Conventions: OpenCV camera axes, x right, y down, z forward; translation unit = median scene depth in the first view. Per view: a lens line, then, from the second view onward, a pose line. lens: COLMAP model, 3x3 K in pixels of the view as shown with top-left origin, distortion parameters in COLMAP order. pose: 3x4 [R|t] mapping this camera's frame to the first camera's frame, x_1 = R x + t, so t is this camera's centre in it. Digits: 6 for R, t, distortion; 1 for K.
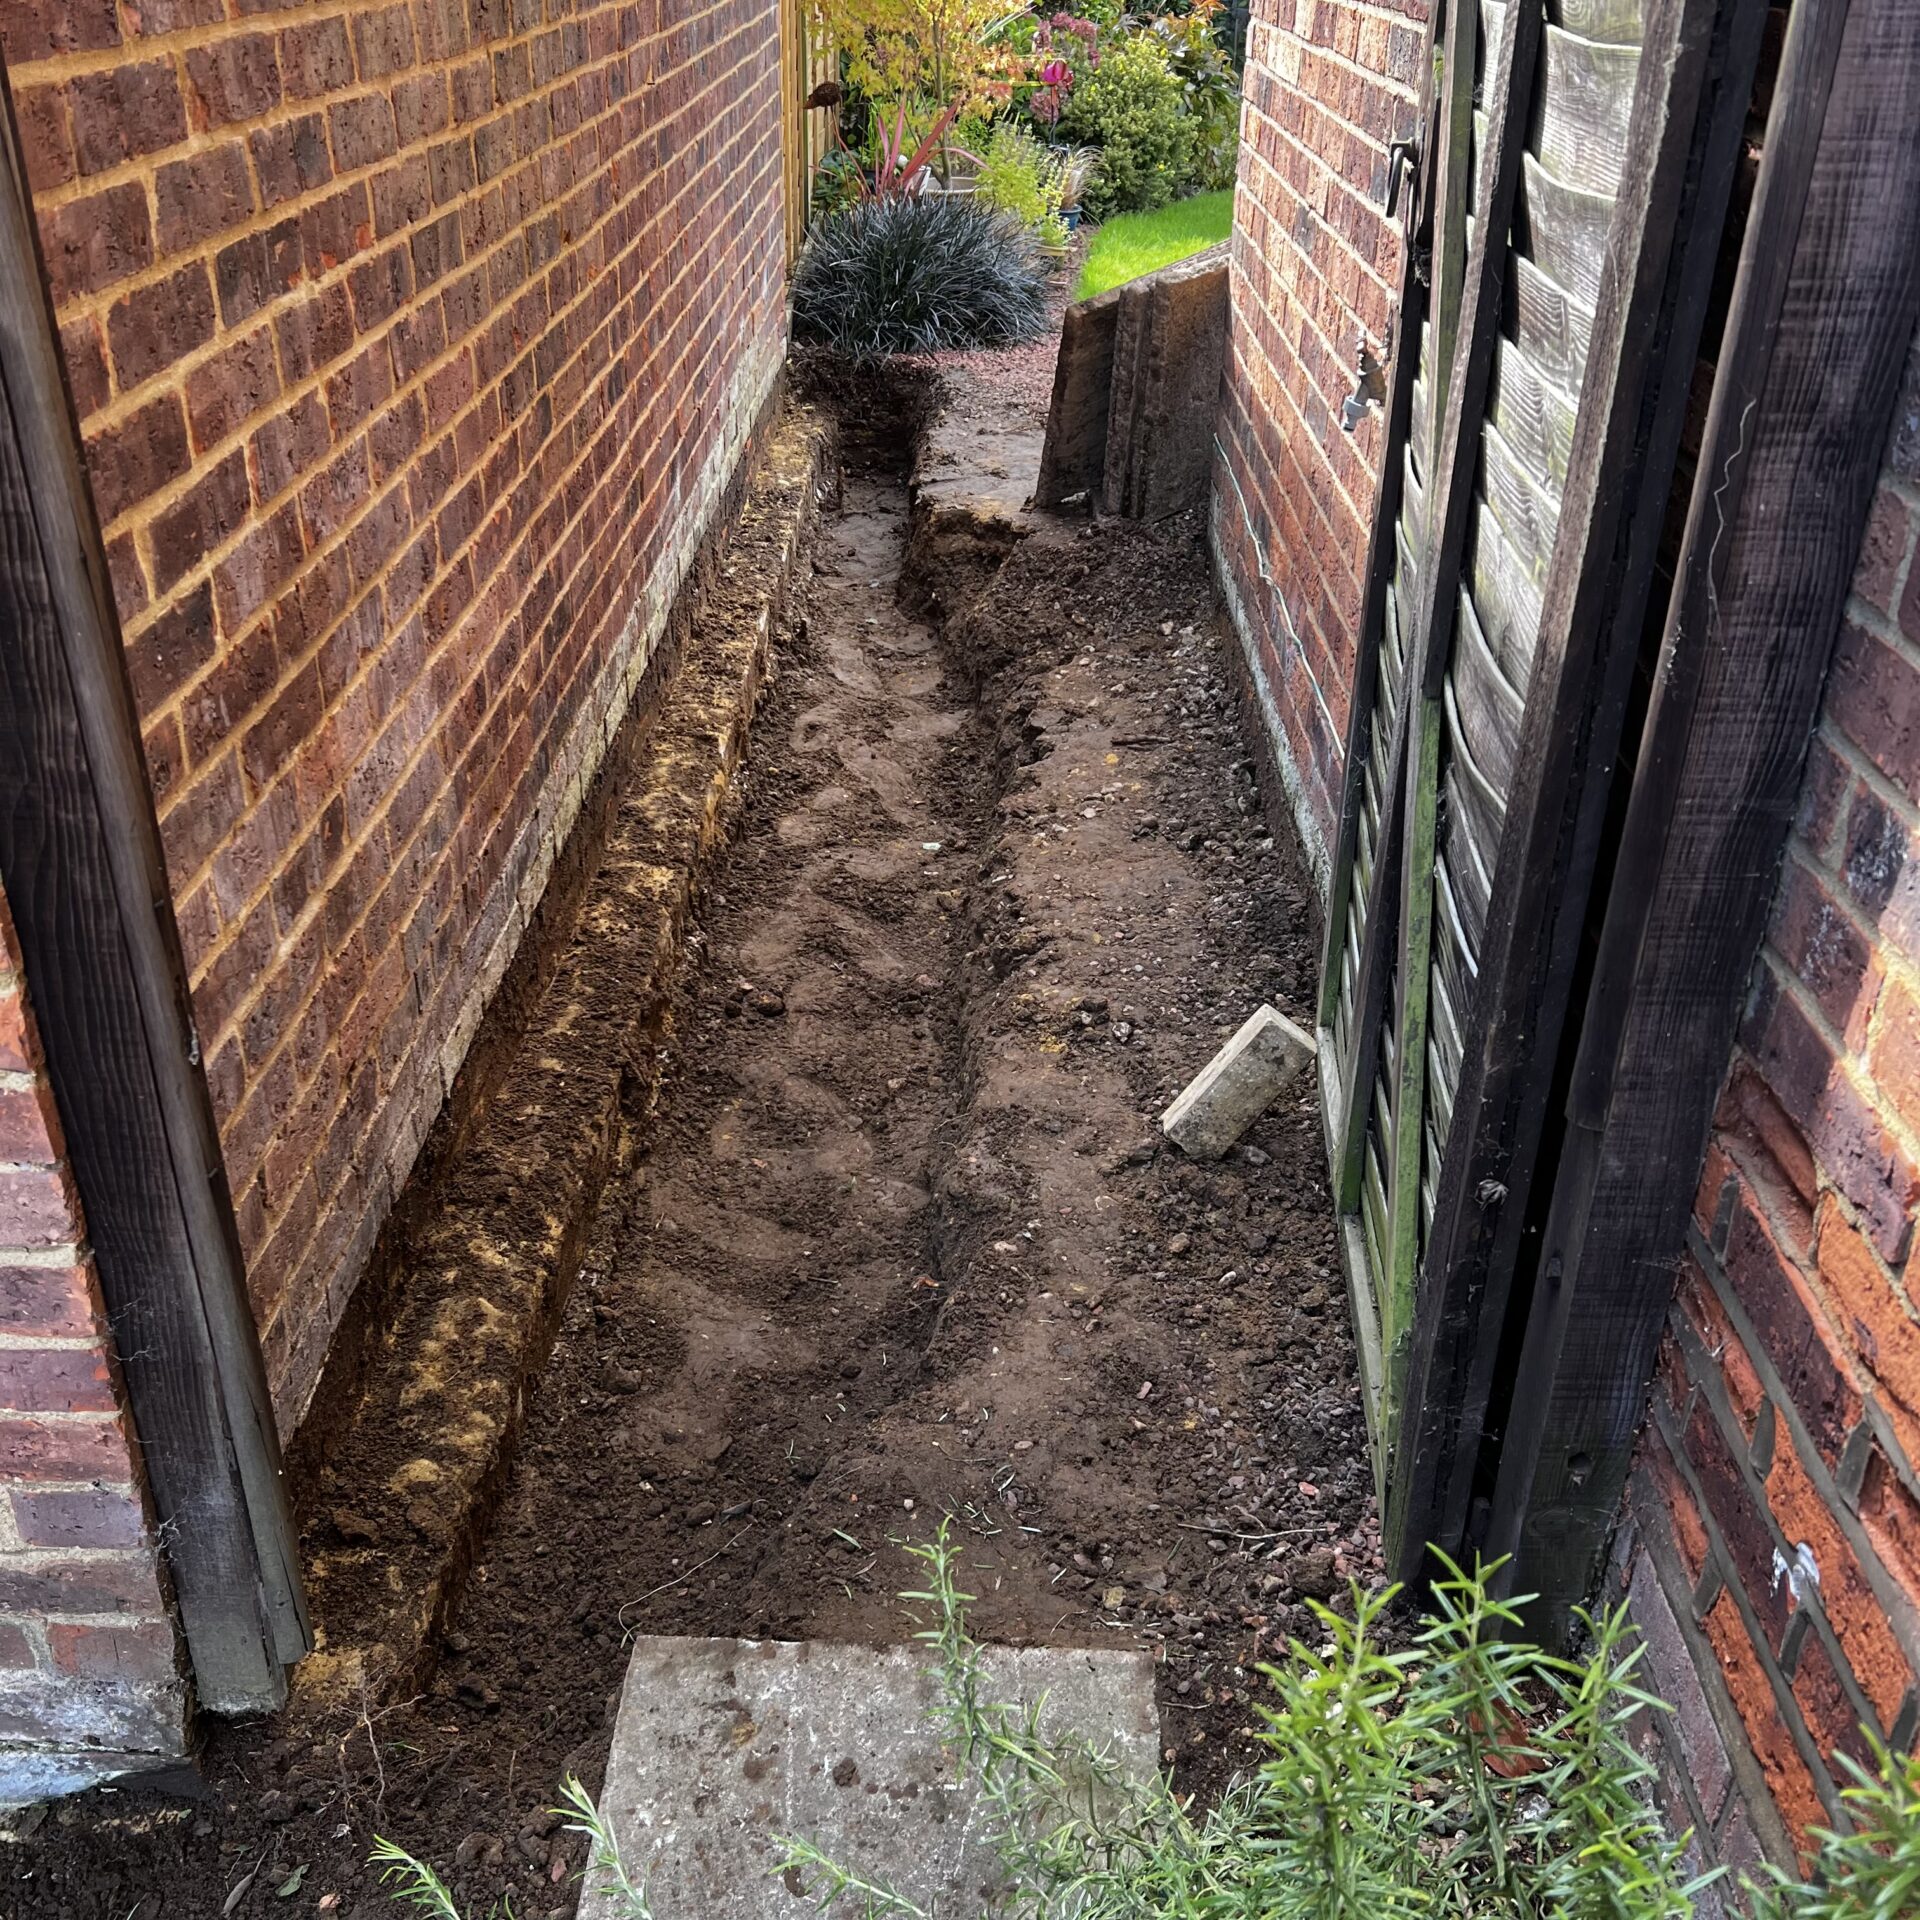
lens RADIAL K [[1999.0, 0, 966.1], [0, 1999.0, 953.4], [0, 0, 1]] dist [-0.009329, 0.000000]
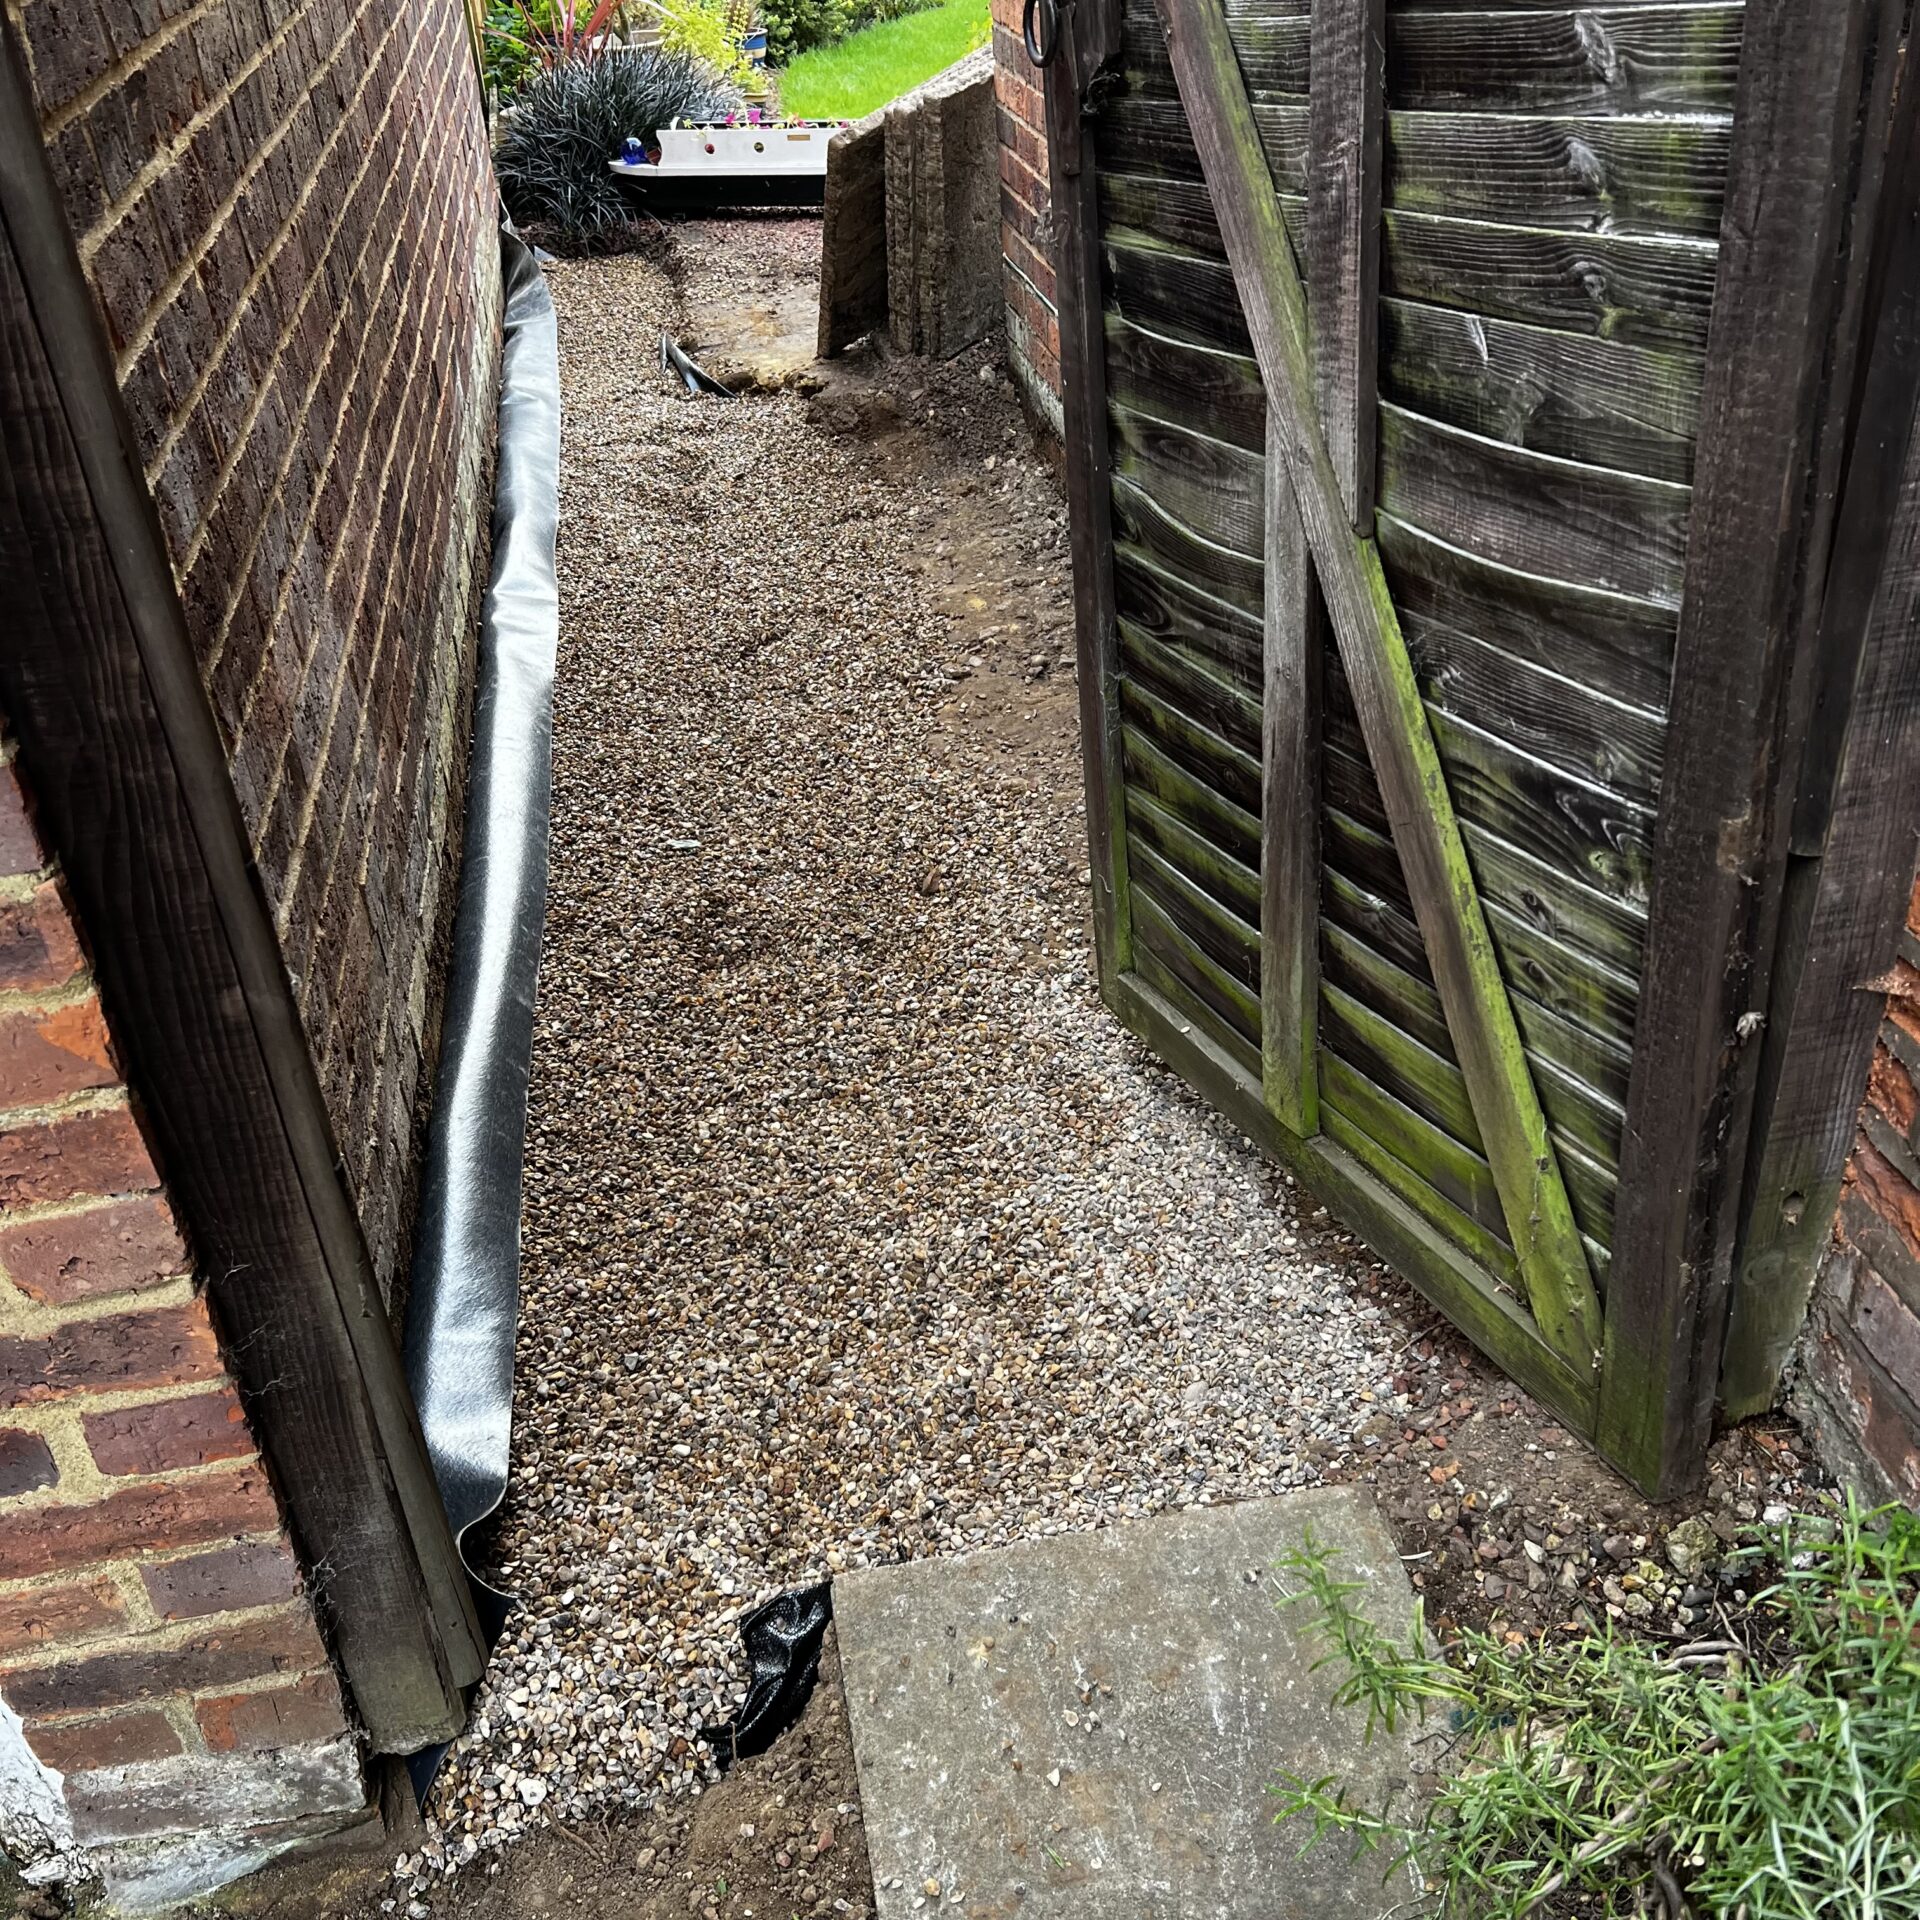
lens RADIAL K [[1999.0, 0, 958.0], [0, 1999.0, 971.1], [0, 0, 1]] dist [-0.009329, 0.000000]
pose [[0.977492, -0.170488, 0.124273, -0.188428], [0.161873, 0.983844, 0.076475, 0.003392], [-0.135303, -0.054637, 0.989297, 0.095578]]
